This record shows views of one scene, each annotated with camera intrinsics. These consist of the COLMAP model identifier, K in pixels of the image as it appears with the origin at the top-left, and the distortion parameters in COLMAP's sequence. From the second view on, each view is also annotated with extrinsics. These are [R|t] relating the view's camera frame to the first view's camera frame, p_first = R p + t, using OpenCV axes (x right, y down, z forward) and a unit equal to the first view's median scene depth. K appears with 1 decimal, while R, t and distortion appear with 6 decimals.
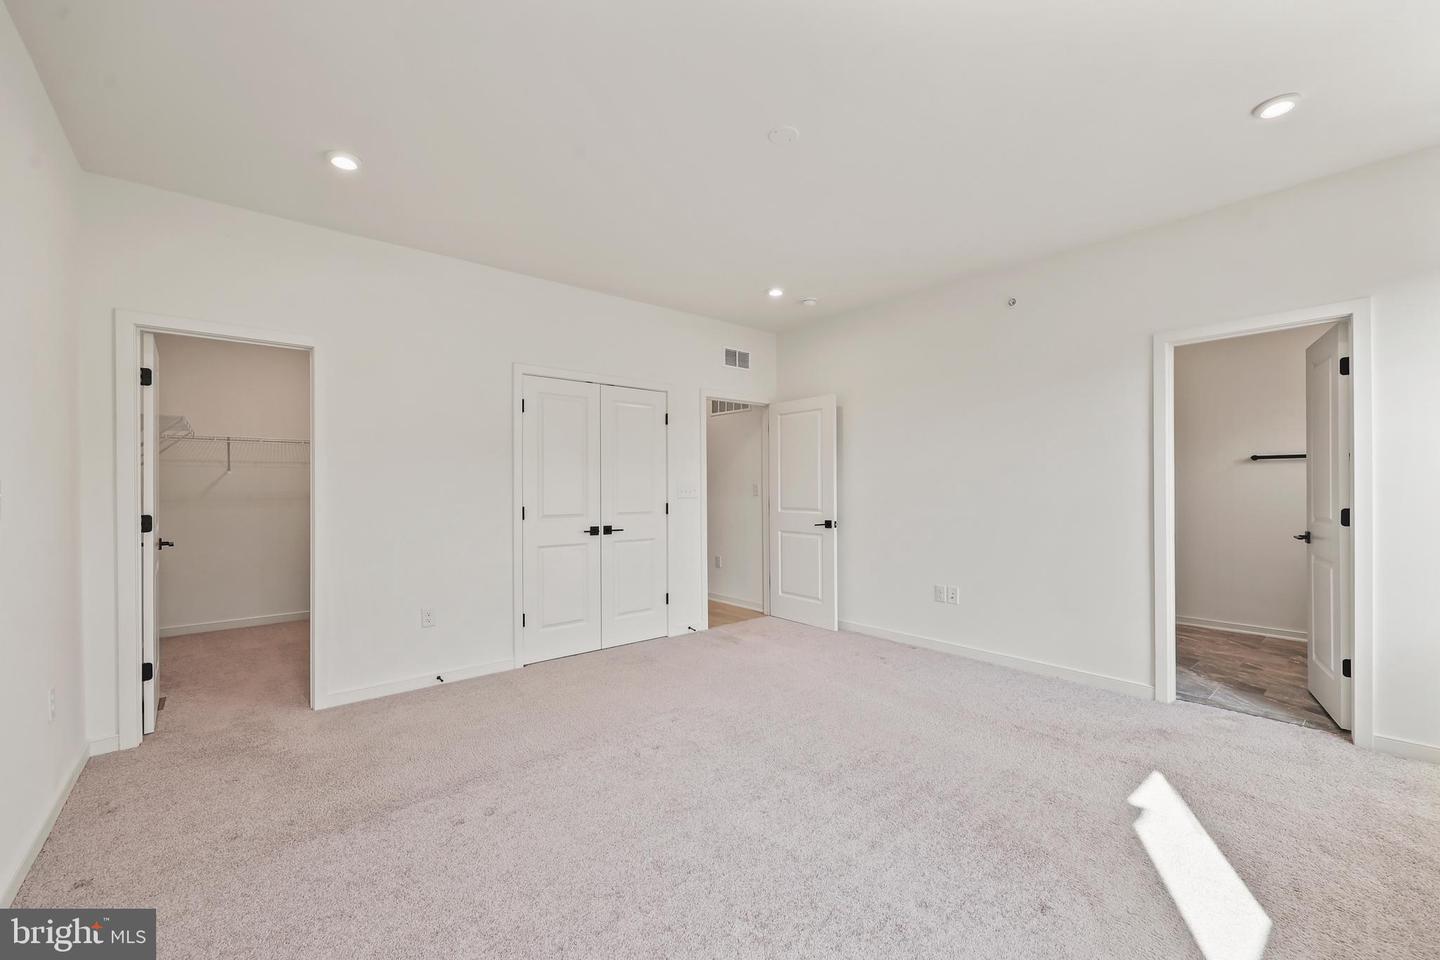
lens RADIAL K [[588.5, 0, 718.7], [0, 588.5, 487.4], [0, 0, 1]] dist [-0.002196, -0.000283]
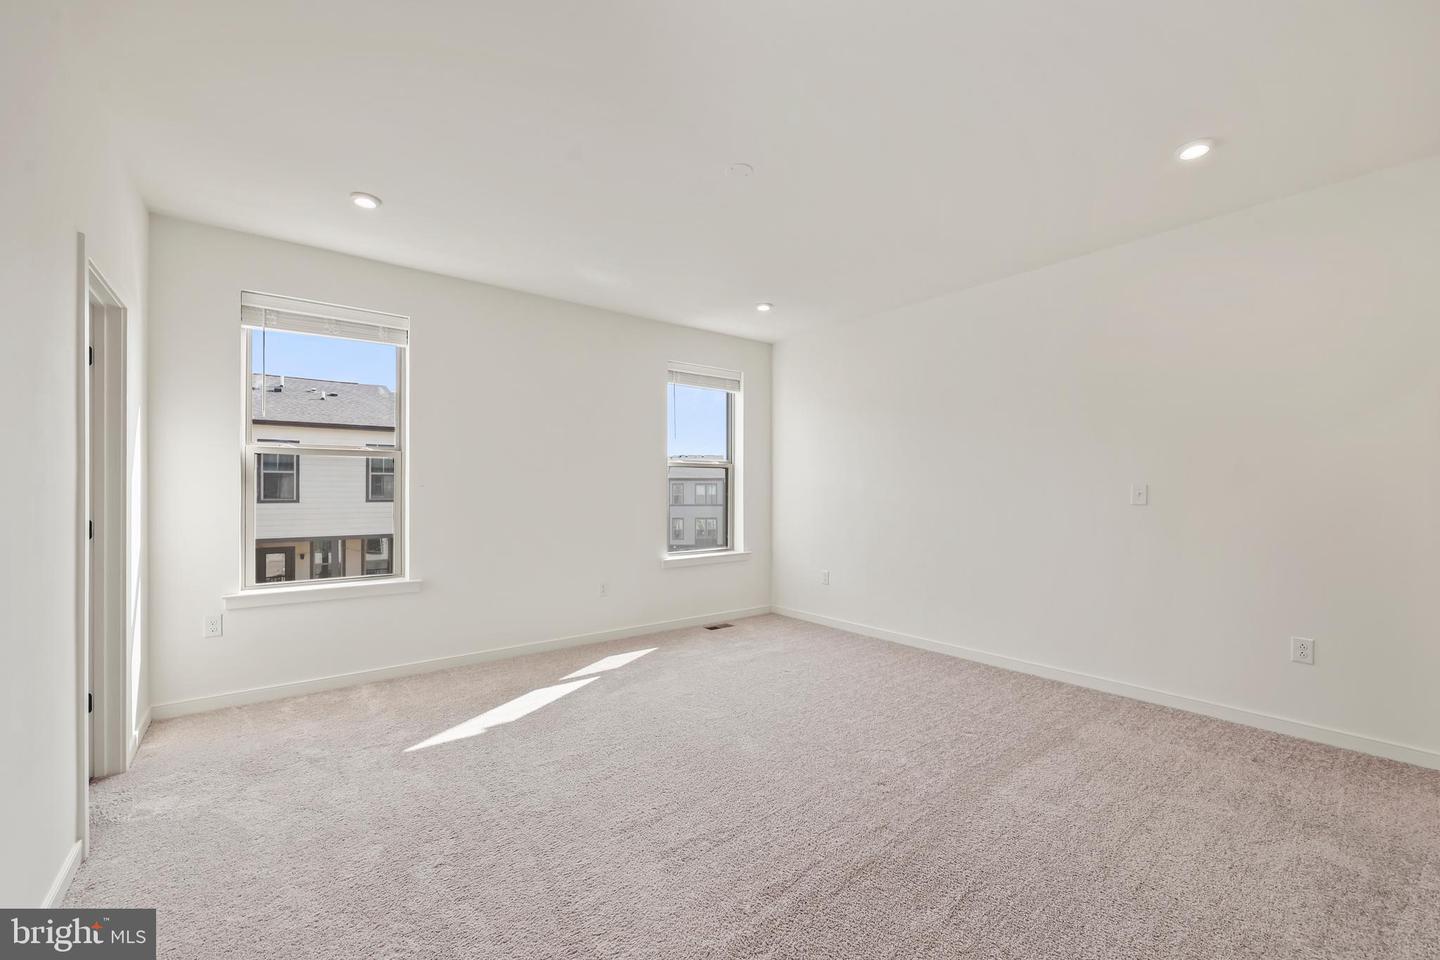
lens RADIAL K [[588.5, 0, 718.7], [0, 588.5, 487.4], [0, 0, 1]] dist [-0.002196, -0.000283]
pose [[-0.999587, 0.005062, 0.028292, 0.081723], [0.004941, 0.999978, -0.004338, -0.000636], [-0.028313, -0.004197, -0.999590, 1.345475]]
